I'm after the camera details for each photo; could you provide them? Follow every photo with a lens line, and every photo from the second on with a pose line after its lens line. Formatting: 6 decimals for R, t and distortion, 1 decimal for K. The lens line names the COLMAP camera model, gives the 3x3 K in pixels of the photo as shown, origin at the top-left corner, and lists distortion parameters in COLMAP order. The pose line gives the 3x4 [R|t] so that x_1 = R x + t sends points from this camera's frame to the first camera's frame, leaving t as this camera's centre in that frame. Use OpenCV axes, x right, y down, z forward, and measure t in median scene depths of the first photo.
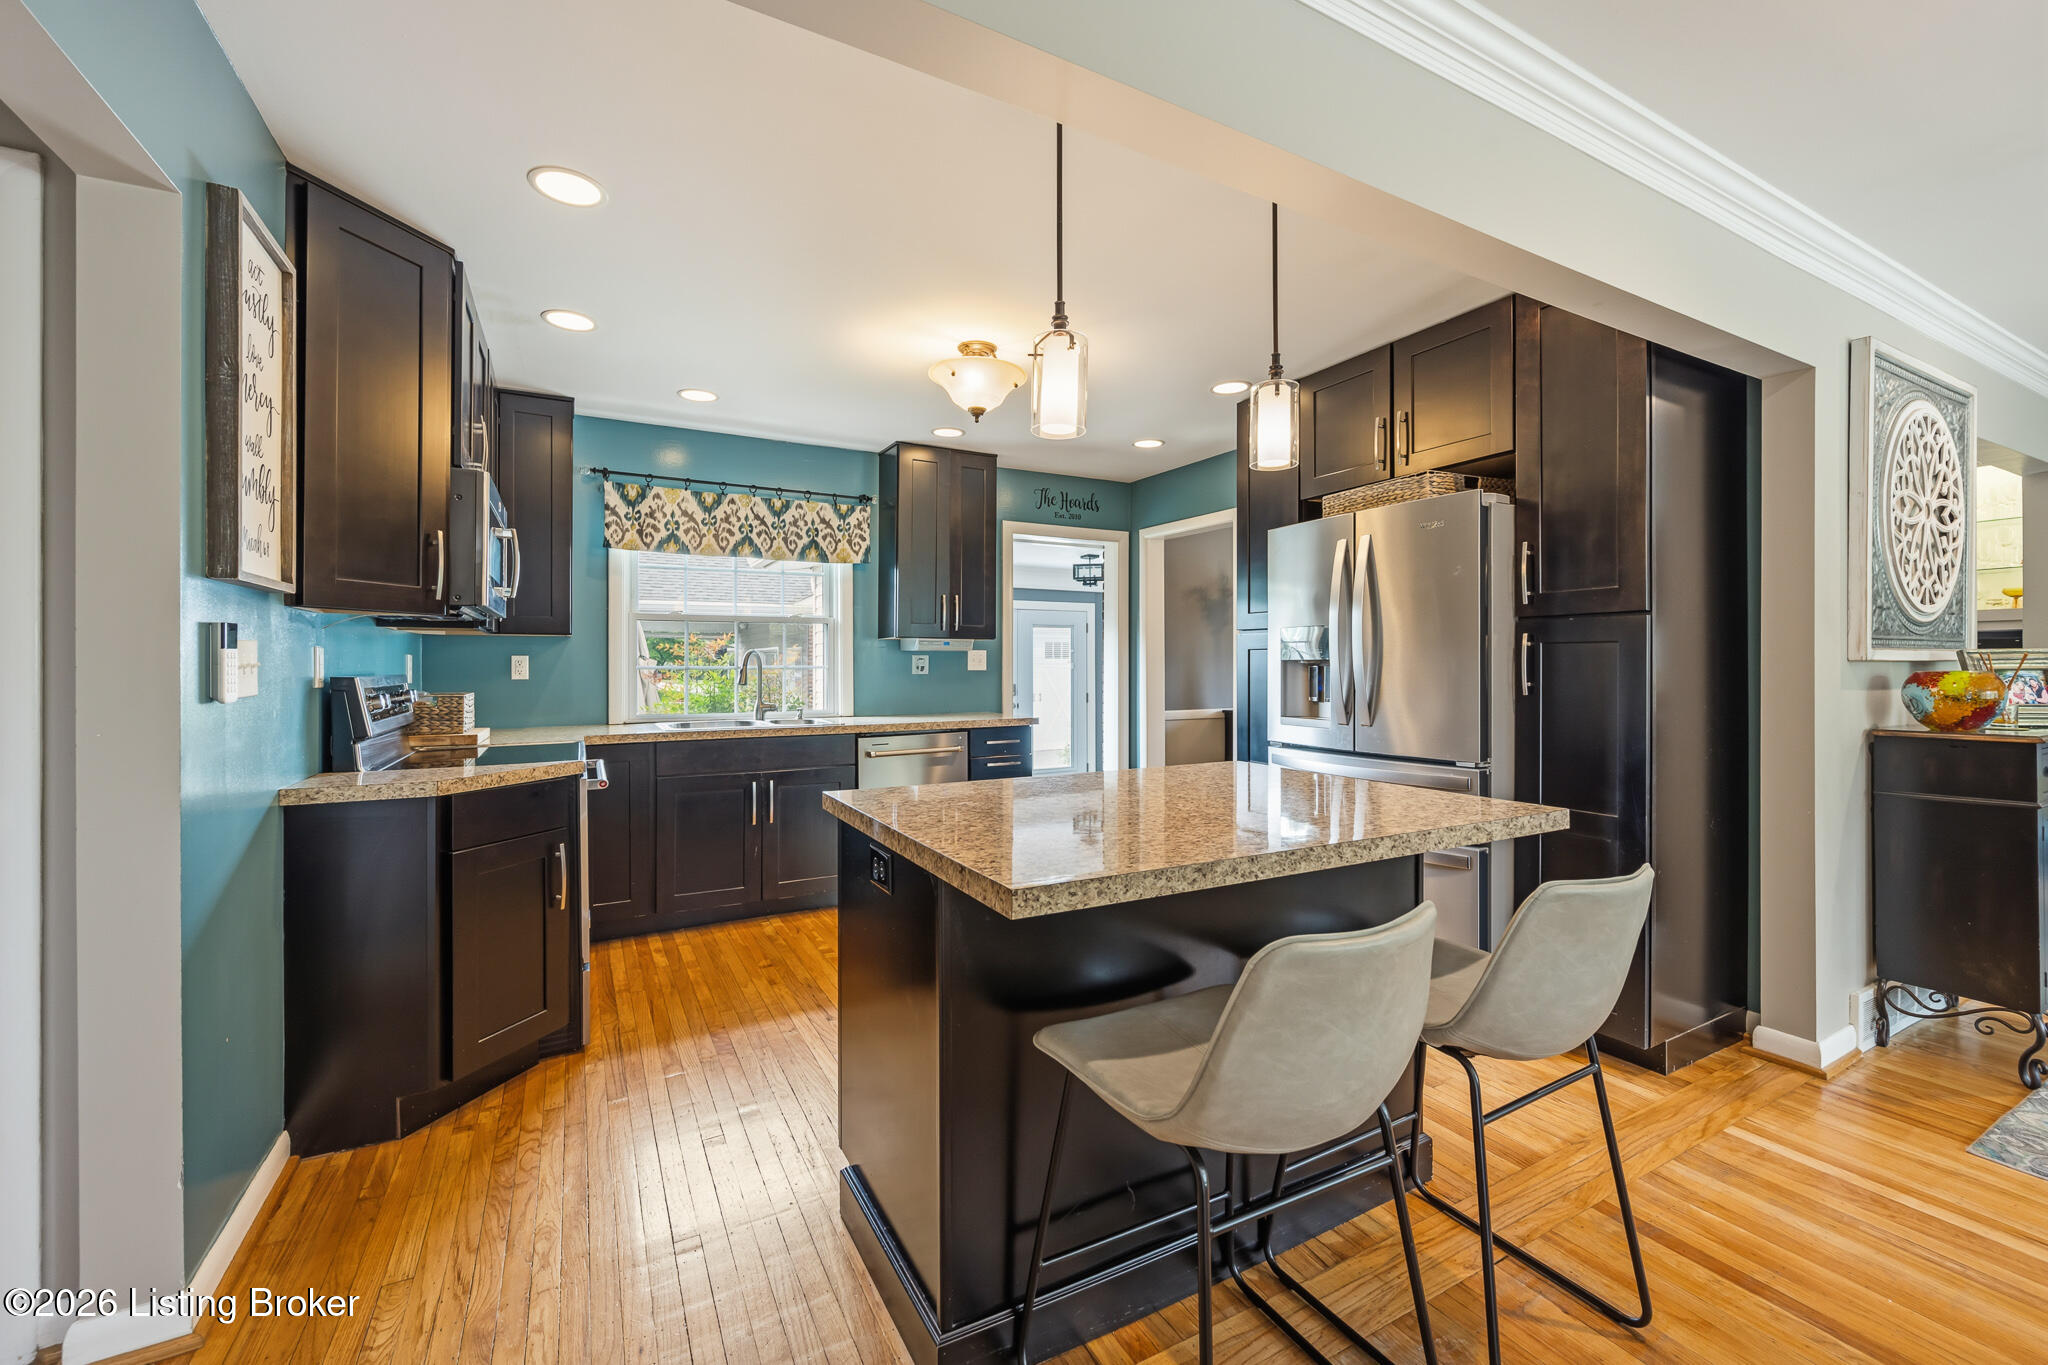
lens RADIAL K [[814.7, 0, 1028.4], [0, 814.7, 664.2], [0, 0, 1]] dist [-0.001013, -0.000505]
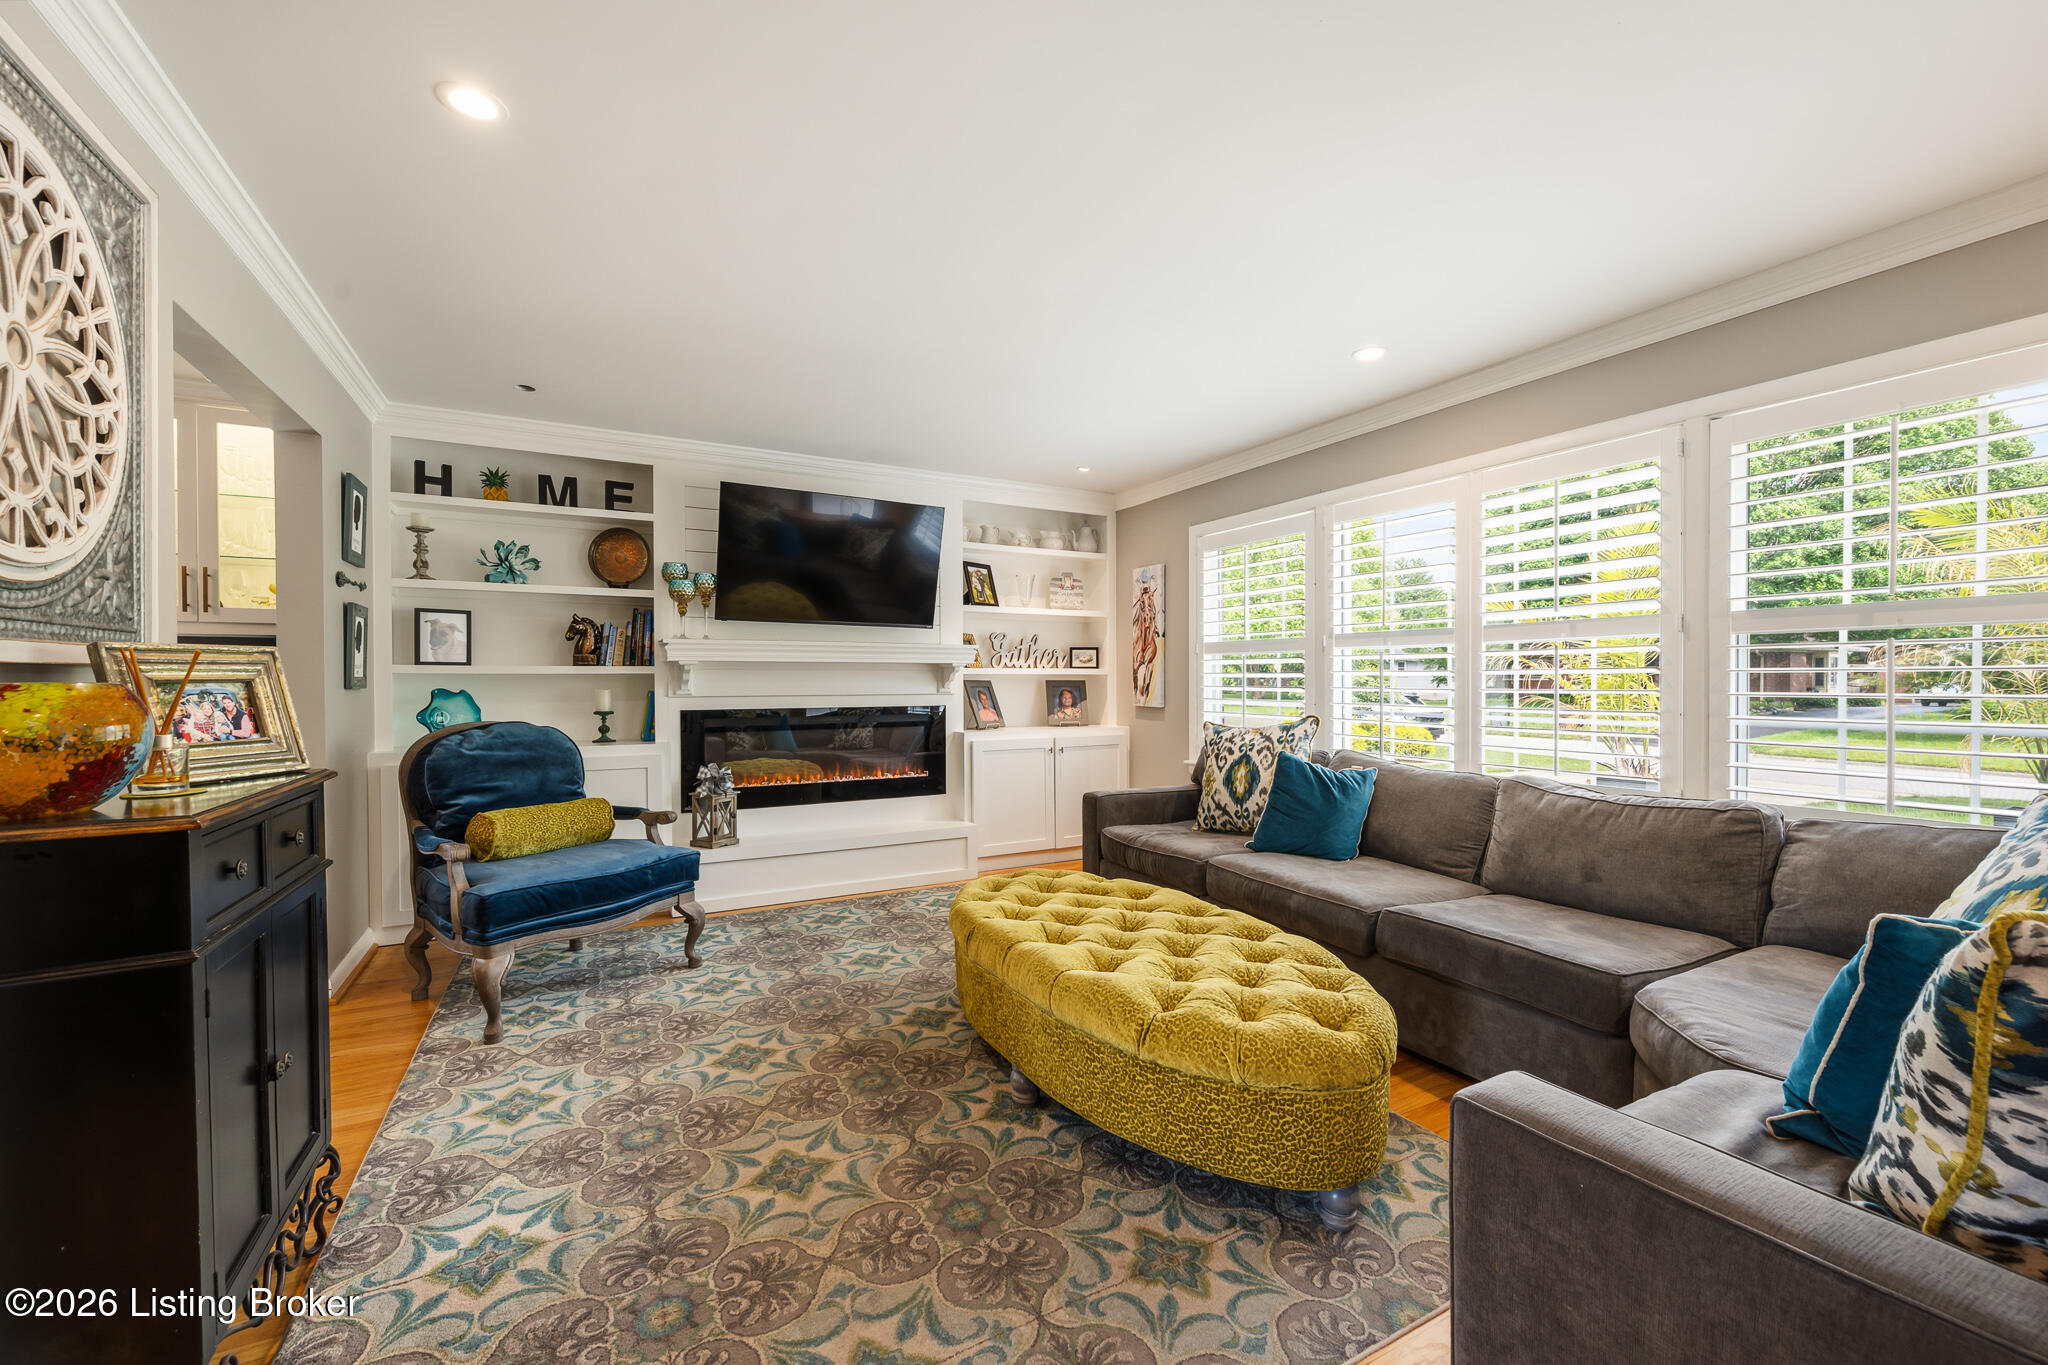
lens RADIAL K [[837.2, 0, 1024.0], [0, 837.2, 682.5], [0, 0, 1]] dist [0.002518, 0.000383]
pose [[0.001075, -0.001846, 0.999998, 0.464476], [0.006163, 0.999979, 0.001839, 0.007323], [-0.999980, 0.006161, 0.001086, 0.313299]]
